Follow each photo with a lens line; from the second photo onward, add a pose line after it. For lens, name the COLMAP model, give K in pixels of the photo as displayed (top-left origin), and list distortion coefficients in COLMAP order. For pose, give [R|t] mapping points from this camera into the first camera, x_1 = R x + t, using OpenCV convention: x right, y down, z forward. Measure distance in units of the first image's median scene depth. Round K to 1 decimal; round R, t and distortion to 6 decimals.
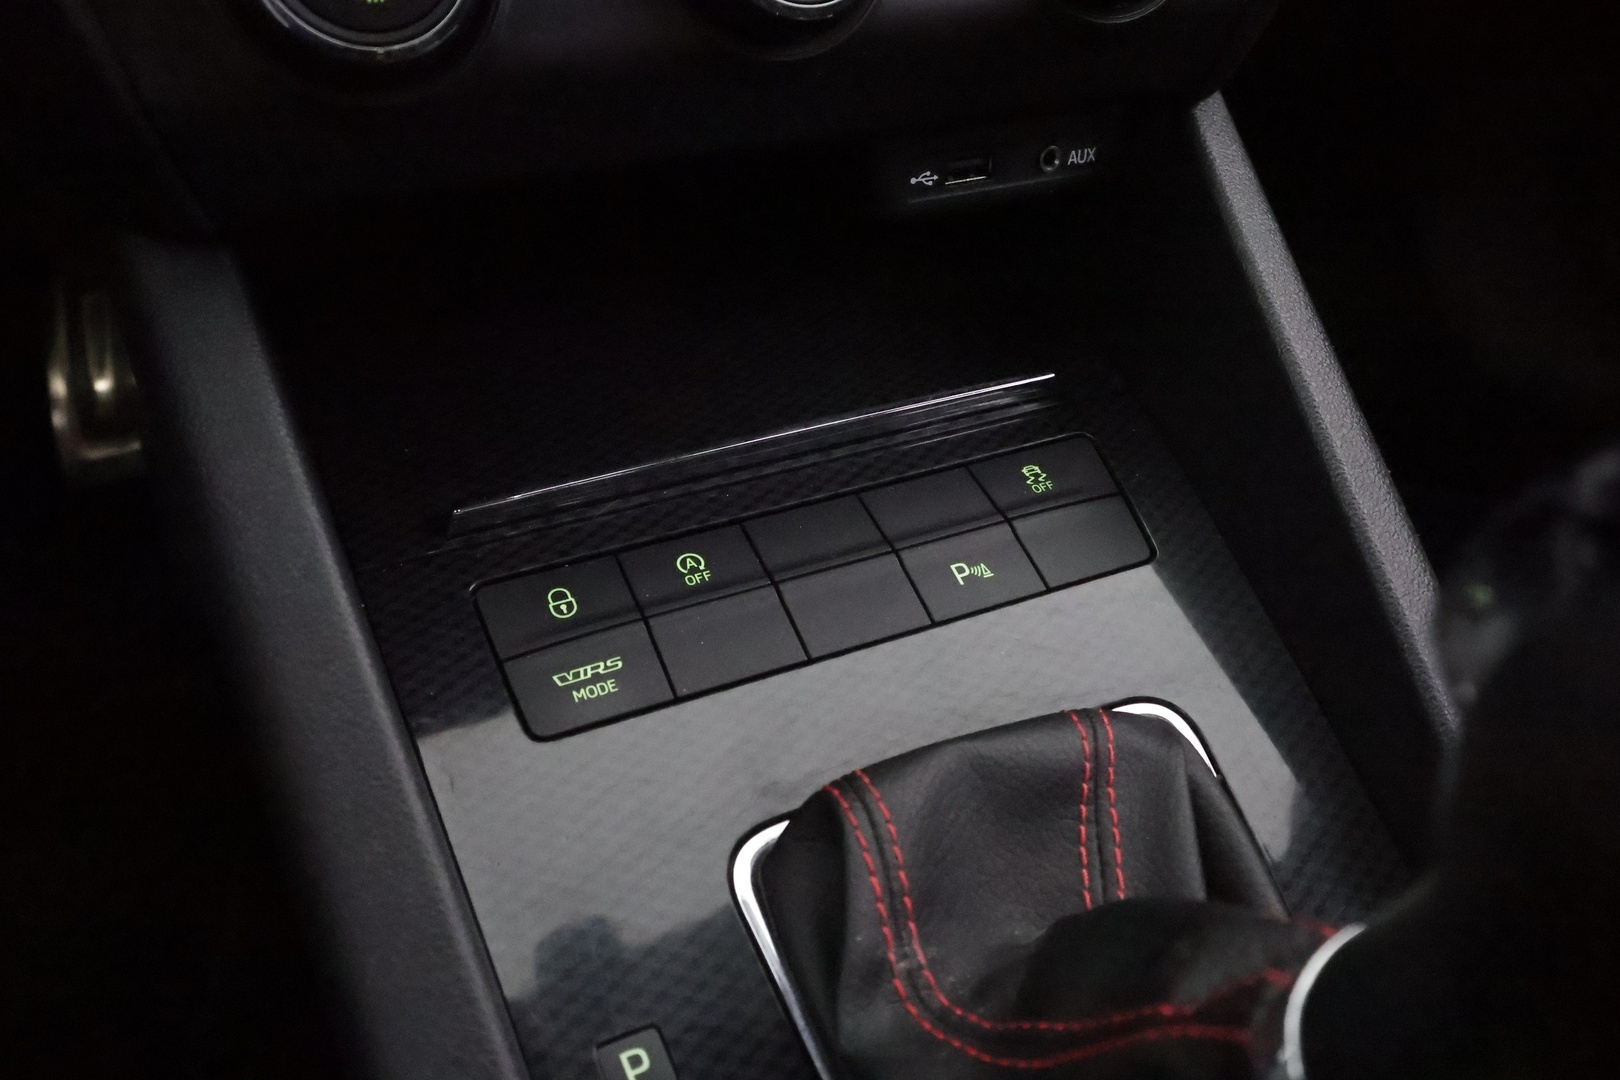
lens RADIAL K [[1246.9, 0, 803.1], [0, 1246.9, 540.8], [0, 0, 1]] dist [-0.004636, -0.002201]
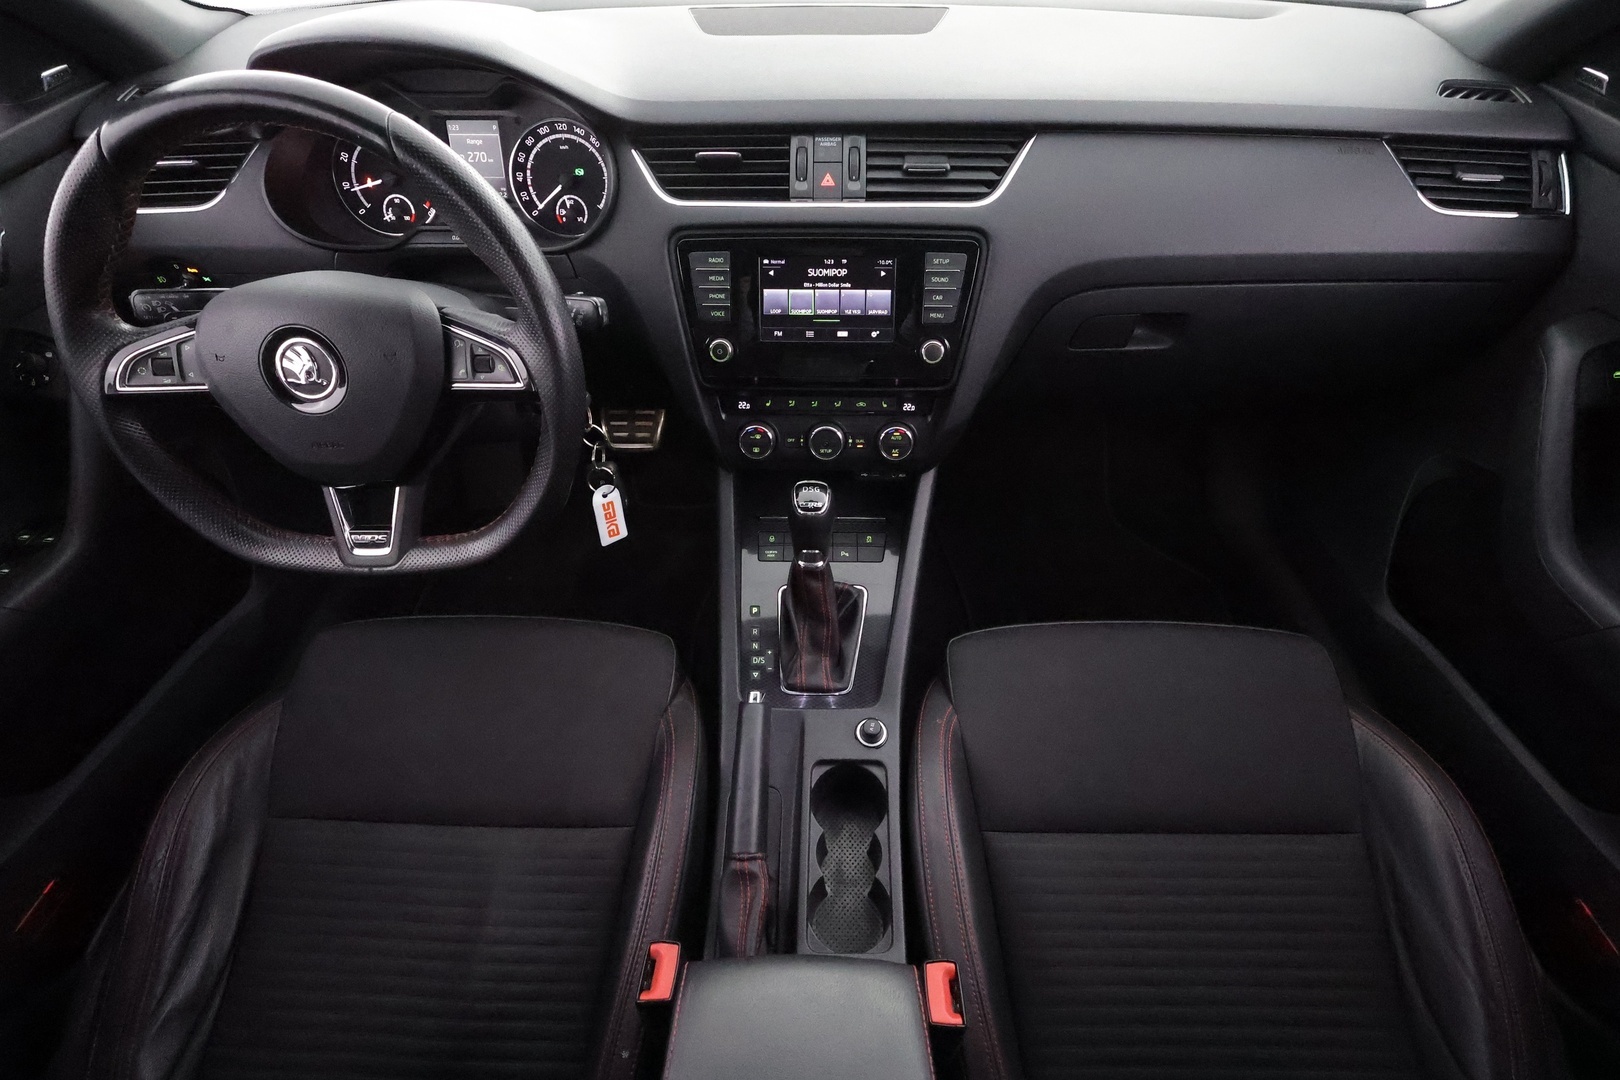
lens RADIAL K [[760.6, 0, 816.4], [0, 760.6, 542.6], [0, 0, 1]] dist [0.000984, -0.000260]
pose [[0.901791, 0.290378, -0.320084, 0.970575], [-0.239432, 0.952274, 0.189330, -0.560533], [0.359786, -0.094098, 0.928278, -1.888737]]
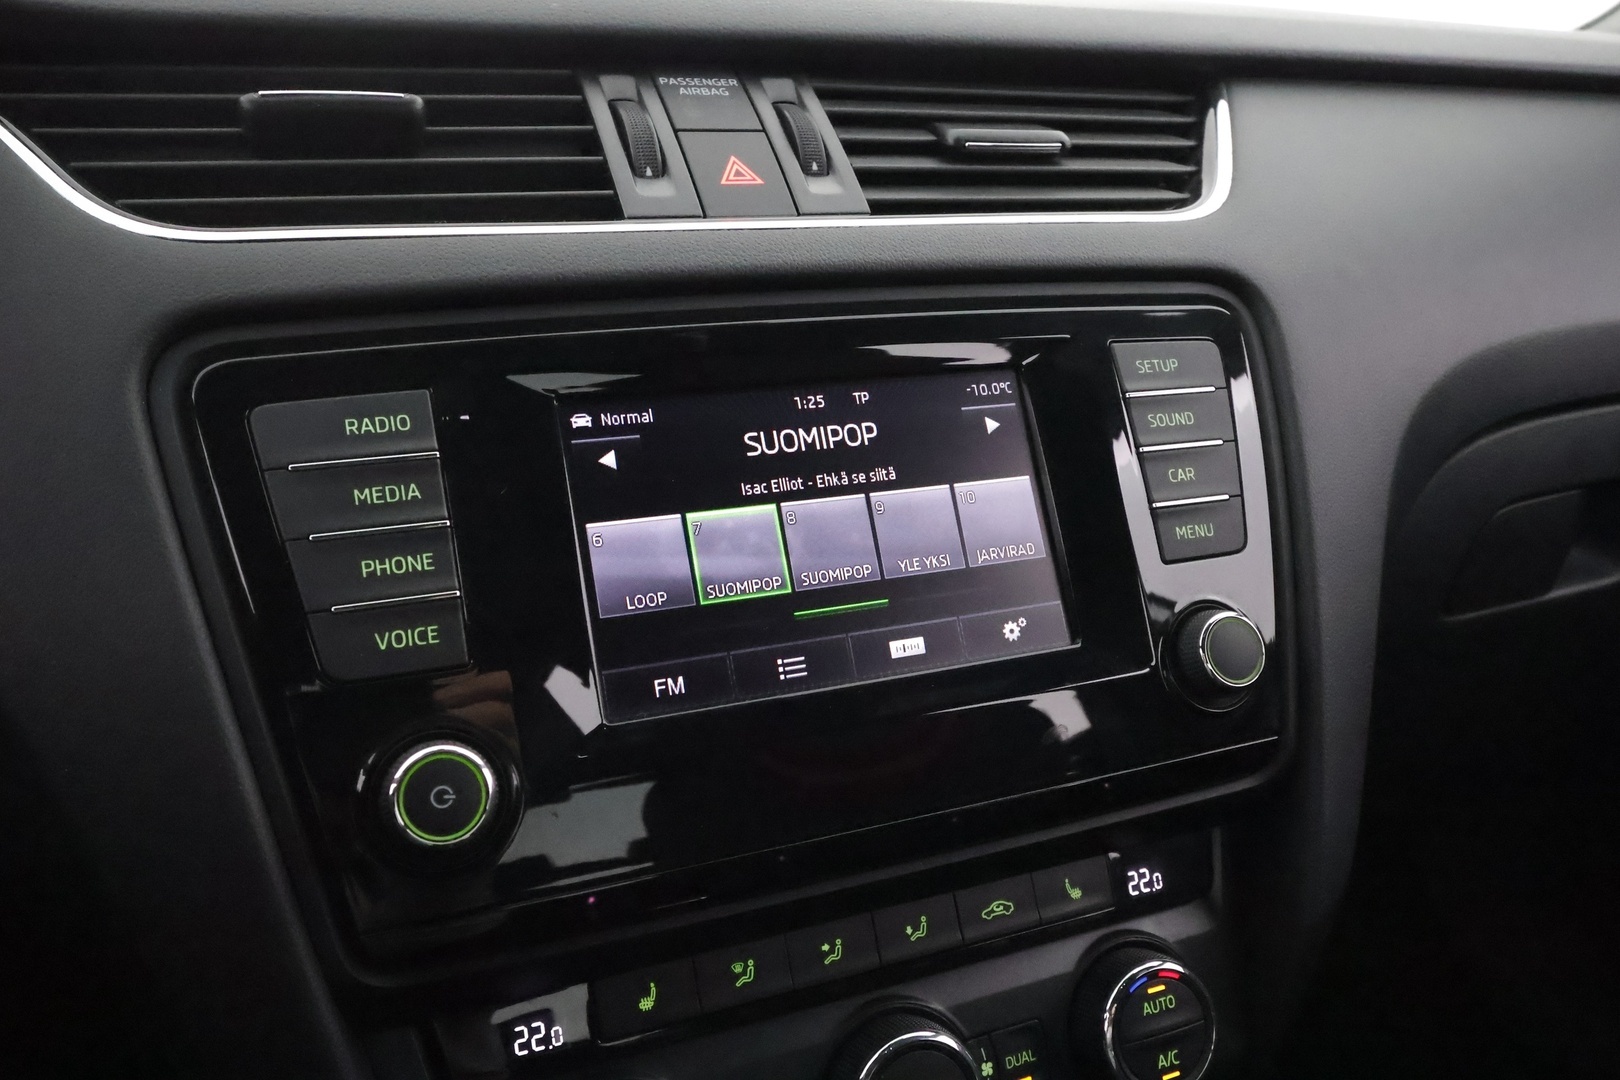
lens RADIAL K [[1246.9, 0, 808.9], [0, 1246.9, 541.5], [0, 0, 1]] dist [-0.004636, -0.002201]
pose [[0.999382, -0.024217, -0.025478, -0.059314], [0.013242, 0.930796, -0.365298, -0.450838], [0.032561, 0.364735, 0.930542, -0.425312]]
